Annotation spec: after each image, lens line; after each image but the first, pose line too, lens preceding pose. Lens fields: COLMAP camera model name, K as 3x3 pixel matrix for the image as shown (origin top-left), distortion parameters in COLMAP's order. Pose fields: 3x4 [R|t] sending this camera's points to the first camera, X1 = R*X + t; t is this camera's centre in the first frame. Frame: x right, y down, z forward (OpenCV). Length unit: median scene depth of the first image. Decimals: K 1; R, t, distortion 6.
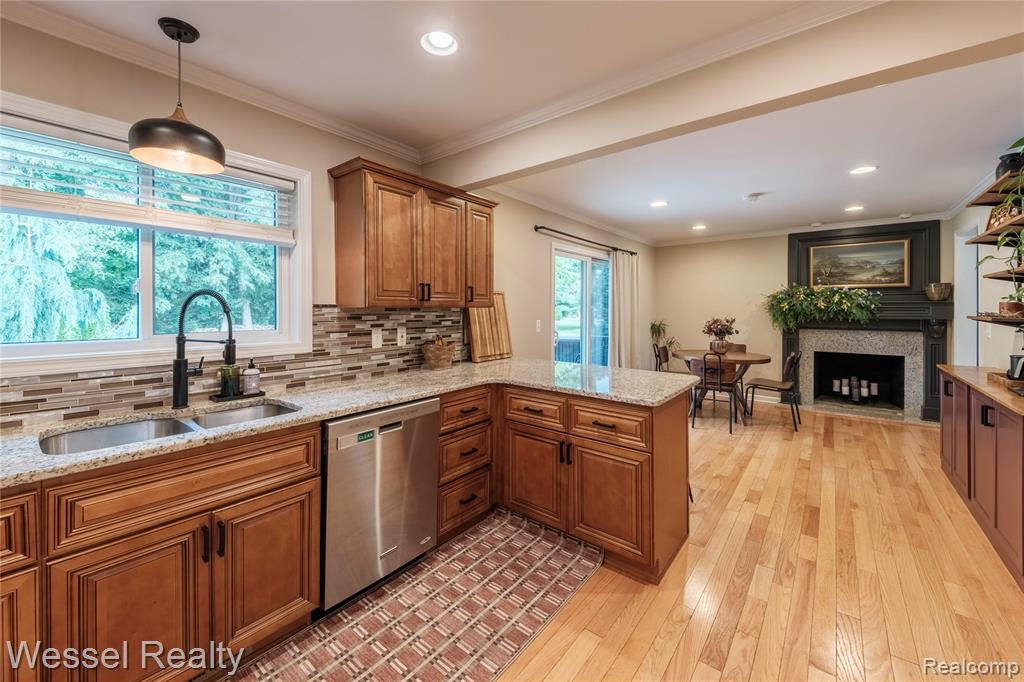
lens RADIAL K [[399.0, 0, 514.3], [0, 399.0, 306.5], [0, 0, 1]] dist [0.018978, -0.008991]
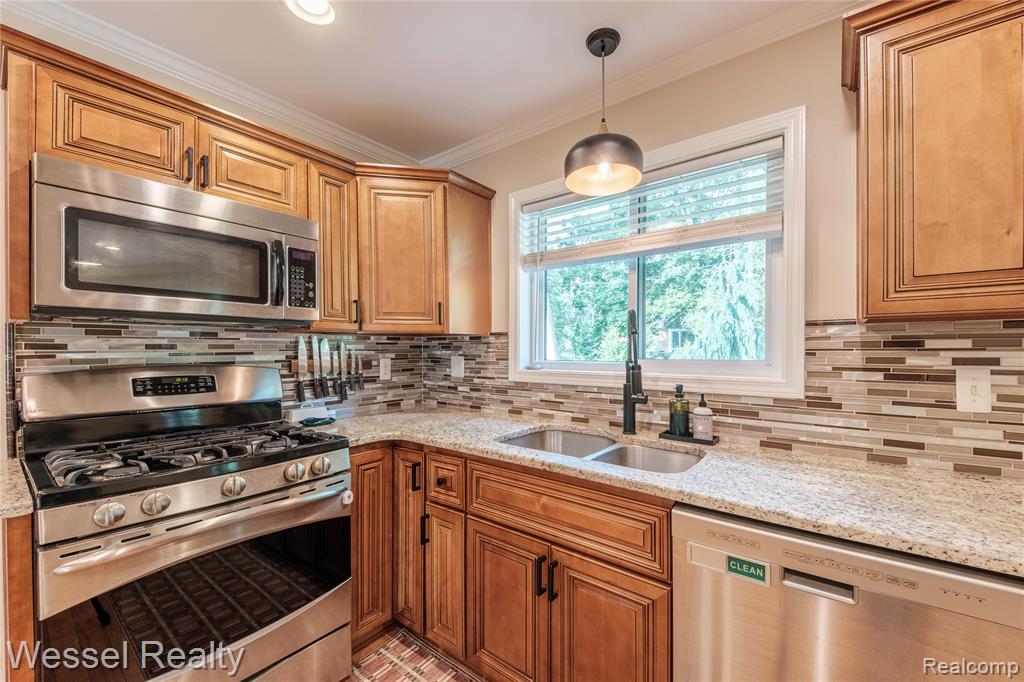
lens RADIAL K [[399.0, 0, 539.1], [0, 399.0, 353.7], [0, 0, 1]] dist [0.018978, -0.008991]
pose [[0.046205, 0.009416, -0.998888, 0.093122], [0.003780, 0.999947, 0.009601, 0.036560], [0.998925, -0.004219, 0.046167, 0.555714]]
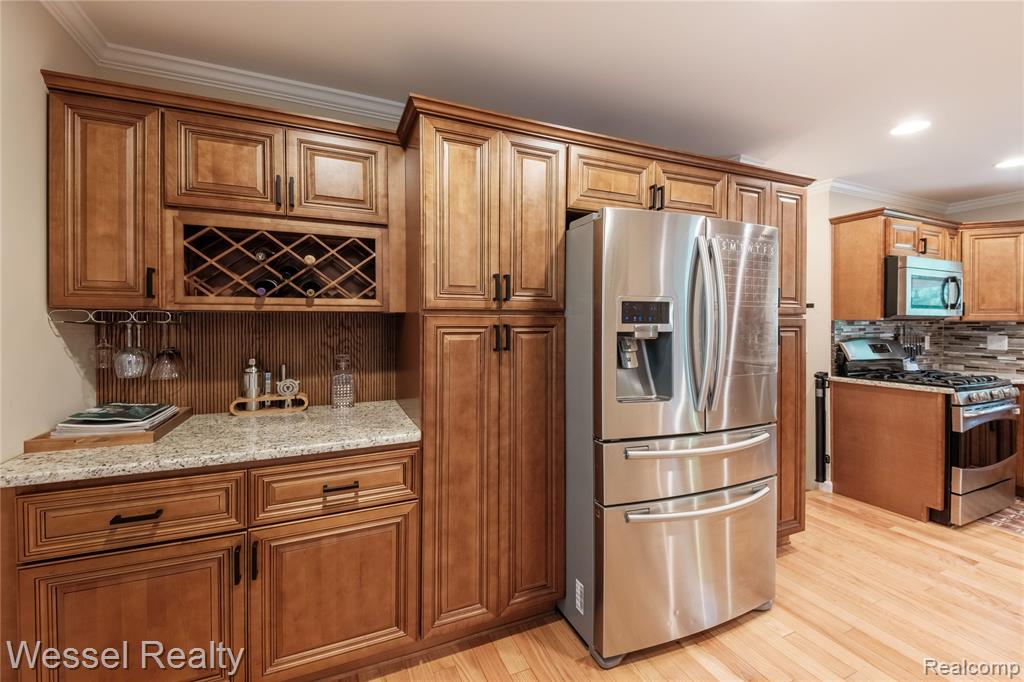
lens RADIAL K [[399.0, 0, 498.9], [0, 399.0, 326.0], [0, 0, 1]] dist [0.018978, -0.008991]
pose [[-0.487246, 0.010012, -0.873207, 1.276554], [0.001179, 0.999941, 0.010807, -0.001405], [0.873264, 0.004236, -0.487229, -0.513663]]
